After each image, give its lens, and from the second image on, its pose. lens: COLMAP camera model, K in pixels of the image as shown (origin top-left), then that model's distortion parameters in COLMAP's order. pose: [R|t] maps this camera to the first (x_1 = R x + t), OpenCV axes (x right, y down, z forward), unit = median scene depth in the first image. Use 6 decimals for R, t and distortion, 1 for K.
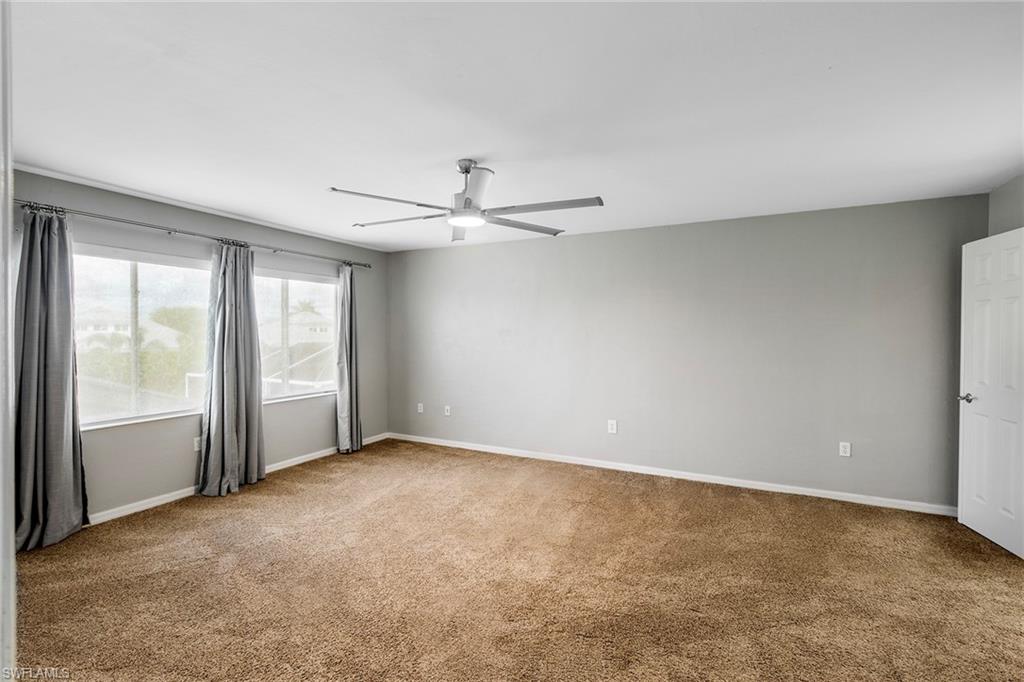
lens RADIAL K [[492.4, 0, 508.6], [0, 492.4, 335.3], [0, 0, 1]] dist [0.001403, 0.000065]
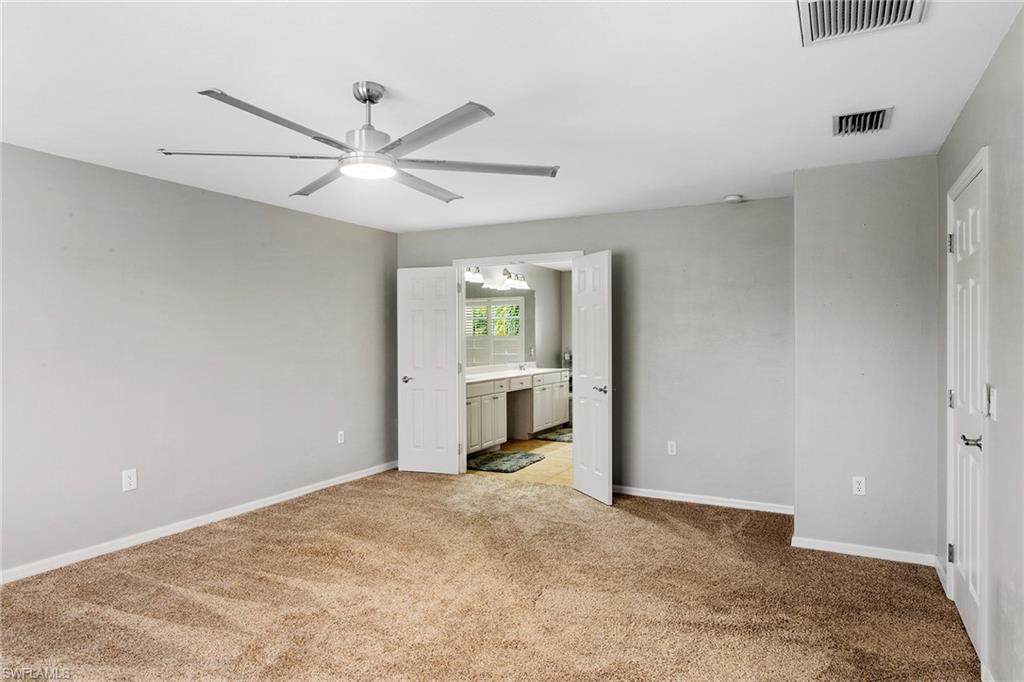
lens RADIAL K [[652.4, 0, 510.0], [0, 652.4, 340.7], [0, 0, 1]] dist [-0.008347, 0.003511]
pose [[-0.038136, -0.008563, 0.999236, -0.911697], [0.009518, 0.999915, 0.008932, 0.003670], [-0.999227, 0.009852, -0.038051, 0.758216]]
